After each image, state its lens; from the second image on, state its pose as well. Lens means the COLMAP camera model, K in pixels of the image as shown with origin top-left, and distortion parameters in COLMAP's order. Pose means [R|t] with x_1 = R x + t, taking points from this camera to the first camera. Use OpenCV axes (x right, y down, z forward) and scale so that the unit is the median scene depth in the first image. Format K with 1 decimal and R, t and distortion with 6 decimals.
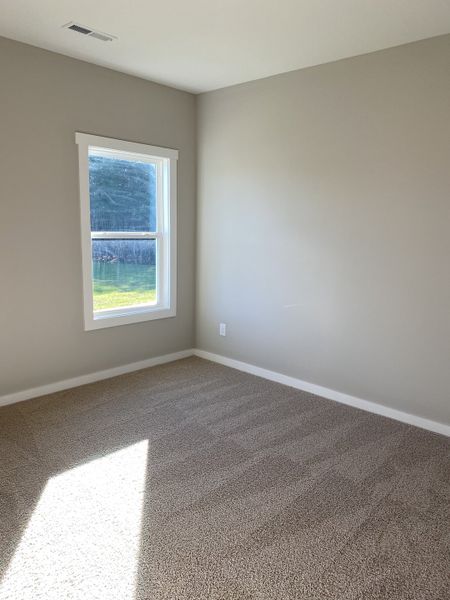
lens RADIAL K [[459.0, 0, 220.2], [0, 459.0, 303.2], [0, 0, 1]] dist [0.039916, -0.054357]
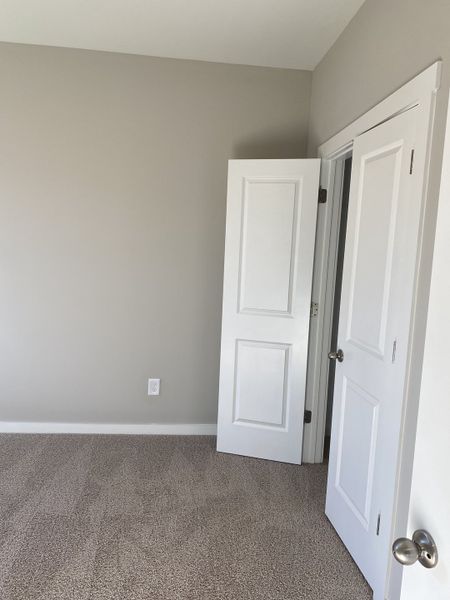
lens RADIAL K [[459.0, 0, 225.1], [0, 459.0, 297.7], [0, 0, 1]] dist [0.039916, -0.054357]
pose [[0.649027, -0.075779, 0.756982, -0.160798], [0.089822, 0.995700, 0.022664, -0.031338], [-0.755444, 0.053284, 0.653043, 0.148366]]
